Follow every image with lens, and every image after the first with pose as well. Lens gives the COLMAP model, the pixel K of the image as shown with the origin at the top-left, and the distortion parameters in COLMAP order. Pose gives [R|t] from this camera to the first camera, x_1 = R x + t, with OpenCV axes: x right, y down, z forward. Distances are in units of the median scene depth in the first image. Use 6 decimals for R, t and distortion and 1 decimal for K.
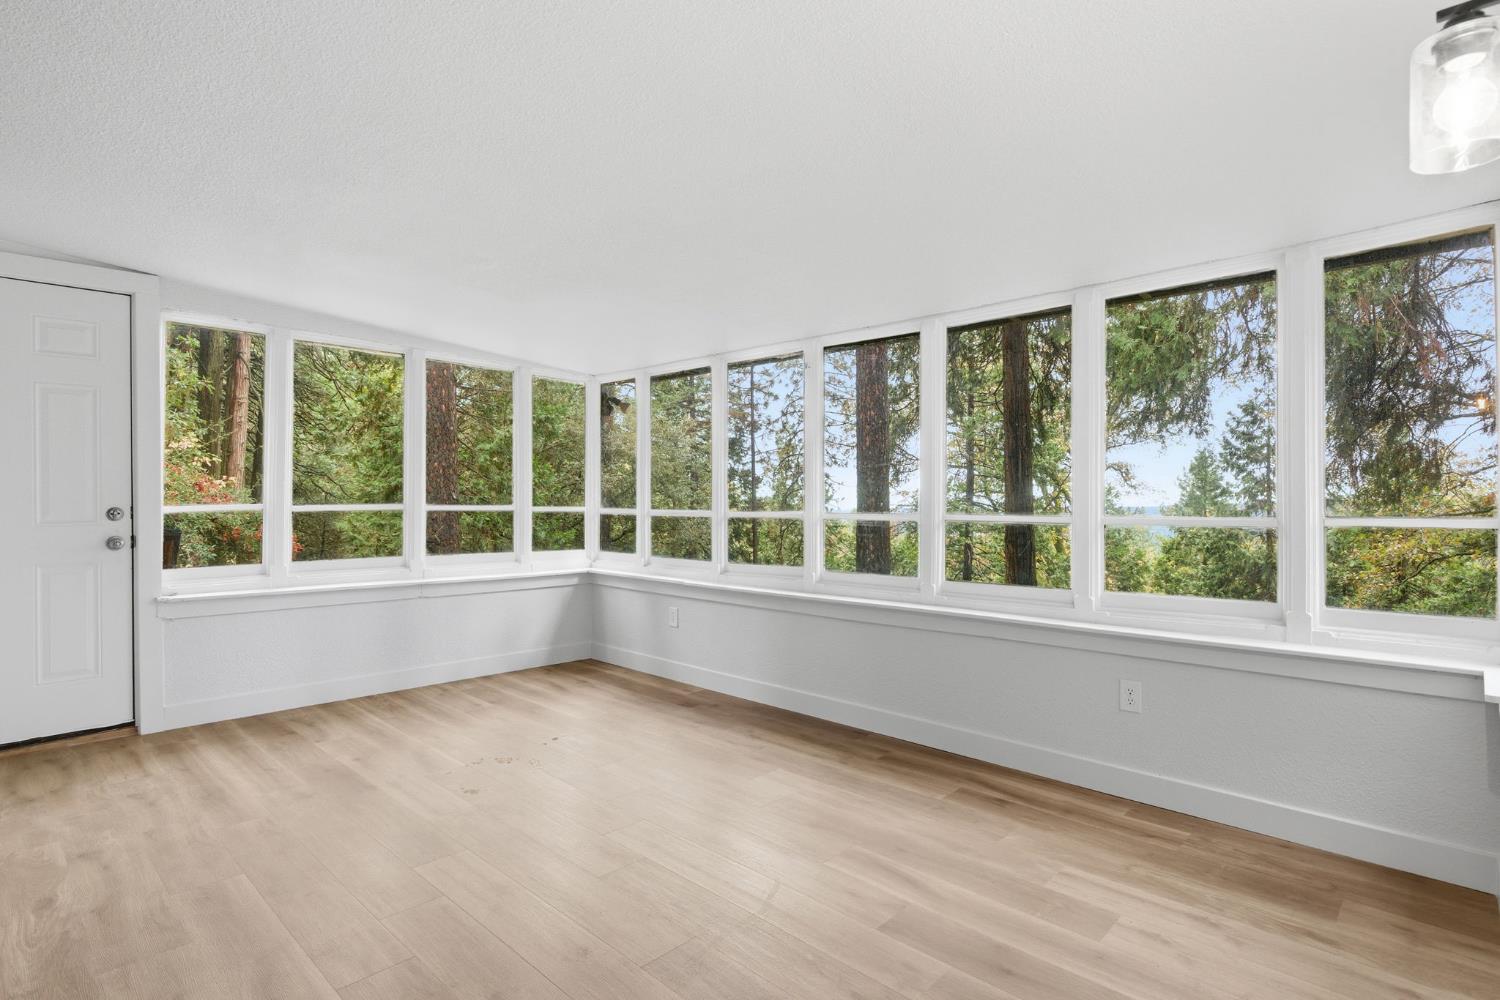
lens RADIAL K [[709.4, 0, 744.3], [0, 709.4, 494.0], [0, 0, 1]] dist [0.000216, 0.000636]
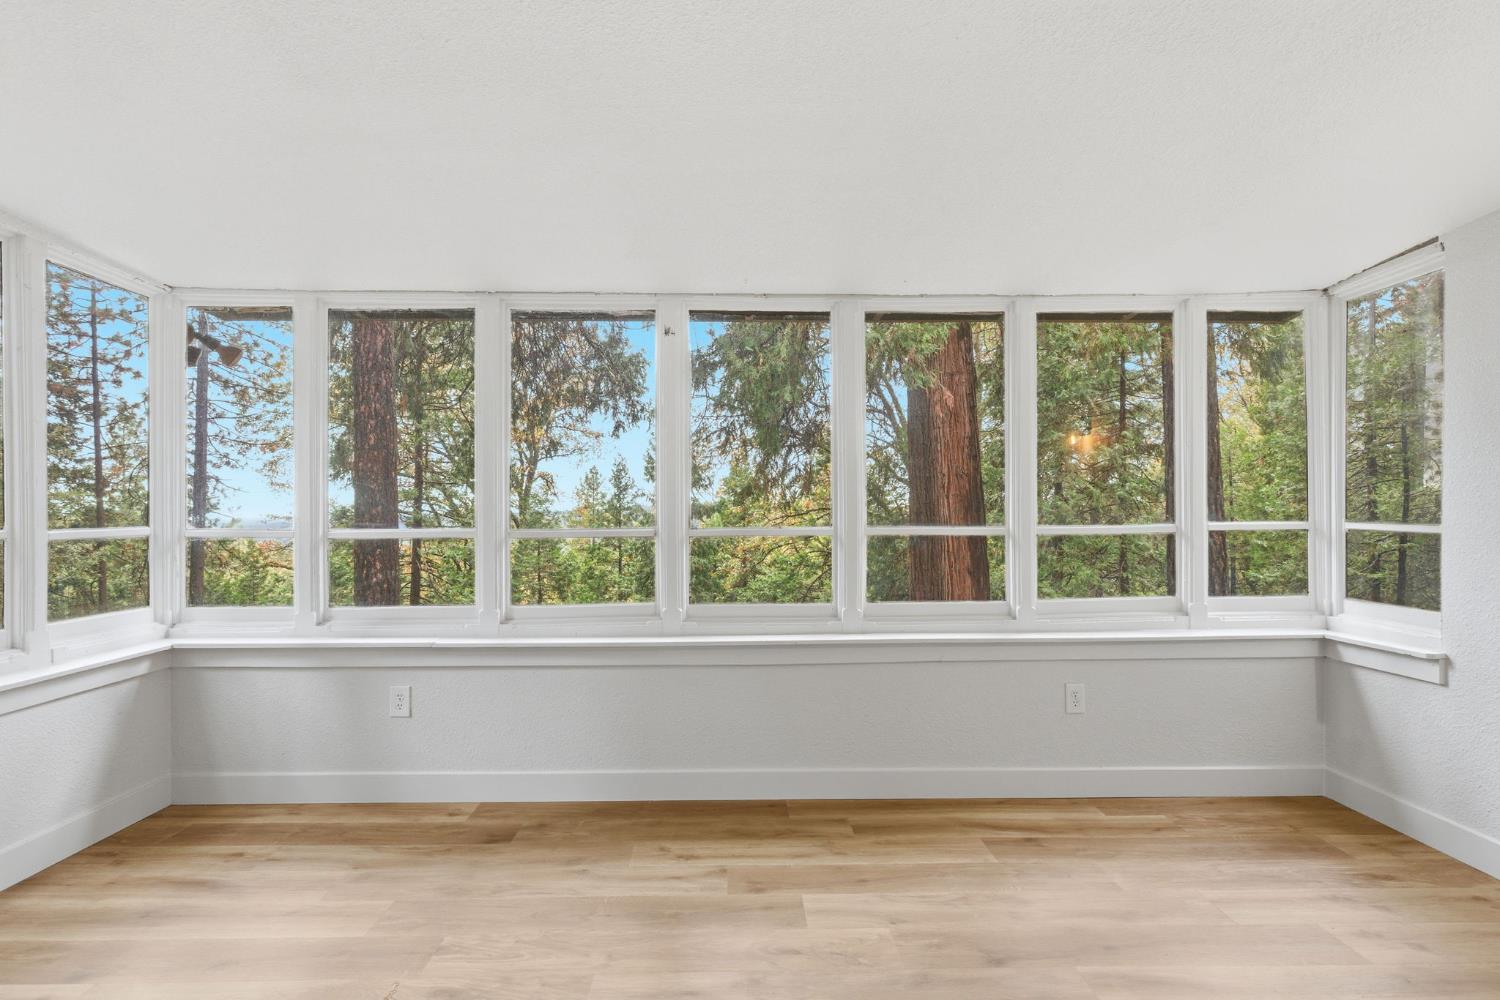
lens RADIAL K [[709.4, 0, 746.8], [0, 709.4, 505.6], [0, 0, 1]] dist [0.000216, 0.000636]
pose [[0.728937, -0.005342, 0.684560, -0.443960], [0.001352, 0.999979, 0.006364, -0.003535], [-0.684579, -0.003713, 0.728929, 0.493421]]
